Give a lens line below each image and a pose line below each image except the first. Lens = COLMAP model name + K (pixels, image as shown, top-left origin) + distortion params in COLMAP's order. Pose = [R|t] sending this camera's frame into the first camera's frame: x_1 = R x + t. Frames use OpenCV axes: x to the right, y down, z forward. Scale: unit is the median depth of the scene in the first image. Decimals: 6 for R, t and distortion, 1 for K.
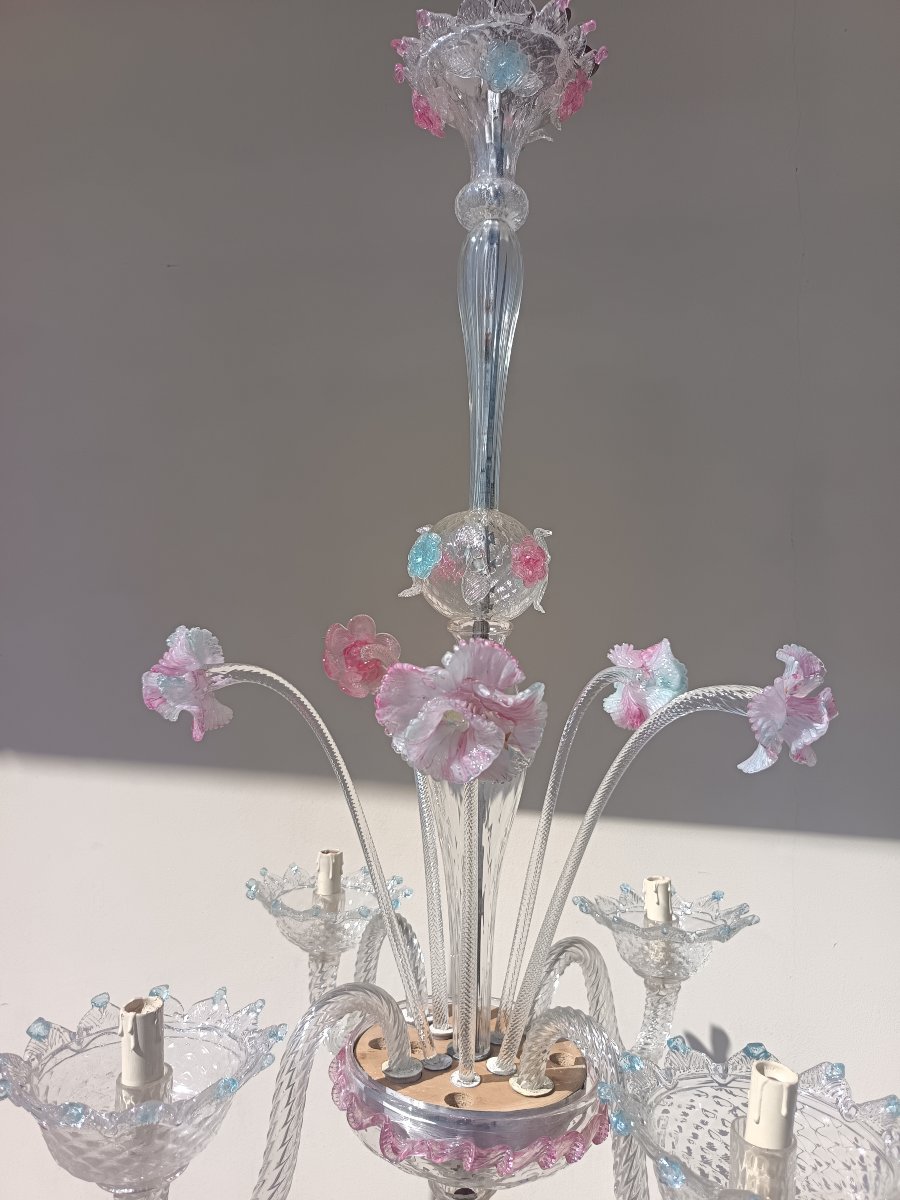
lens RADIAL K [[859.1, 0, 450.0], [0, 859.1, 600.0], [0, 0, 1]] dist [-0.005715, -0.002242]
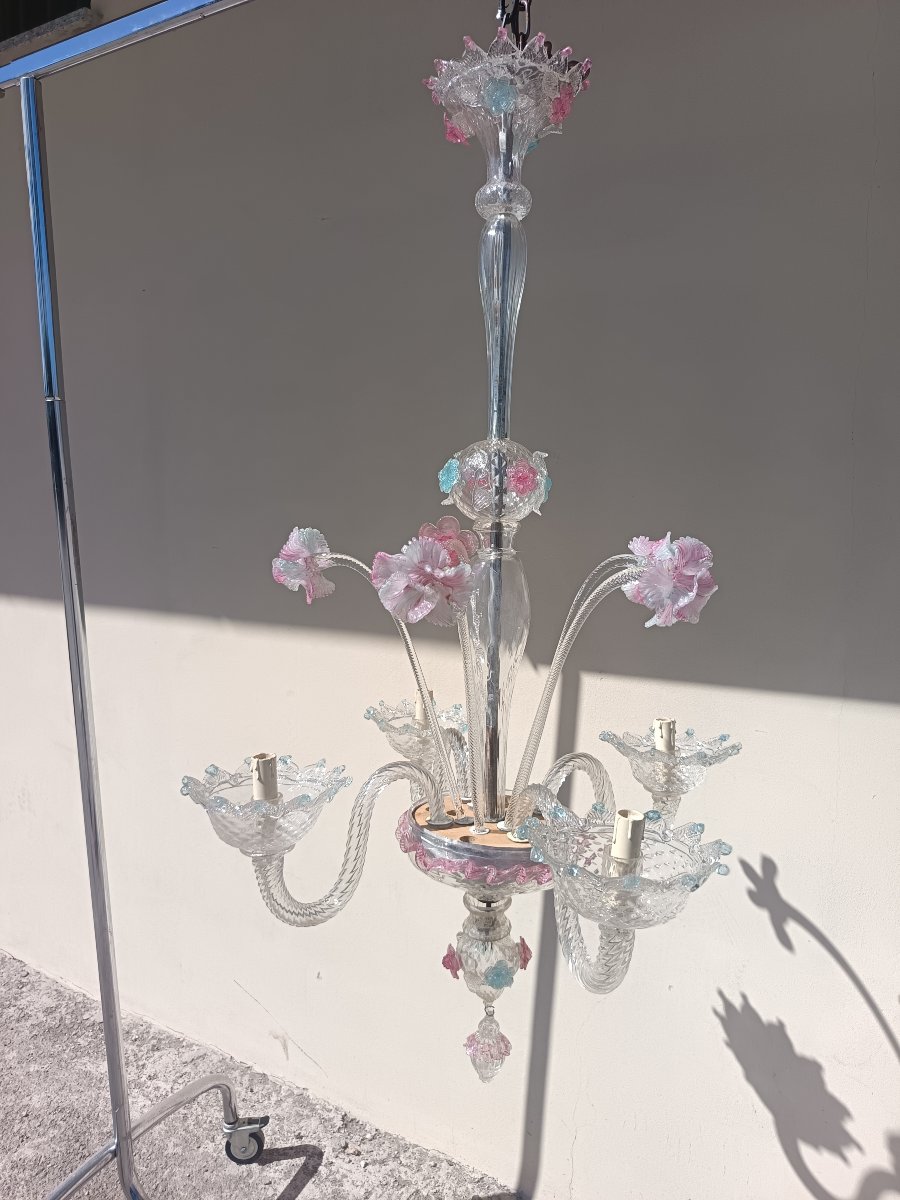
lens RADIAL K [[846.2, 0, 449.2], [0, 846.2, 609.5], [0, 0, 1]] dist [0.005323, -0.001695]
pose [[0.967751, 0.014272, -0.251503, 0.325213], [0.020163, 0.990802, 0.133807, -0.019606], [0.251099, -0.134563, 0.958562, -0.366145]]
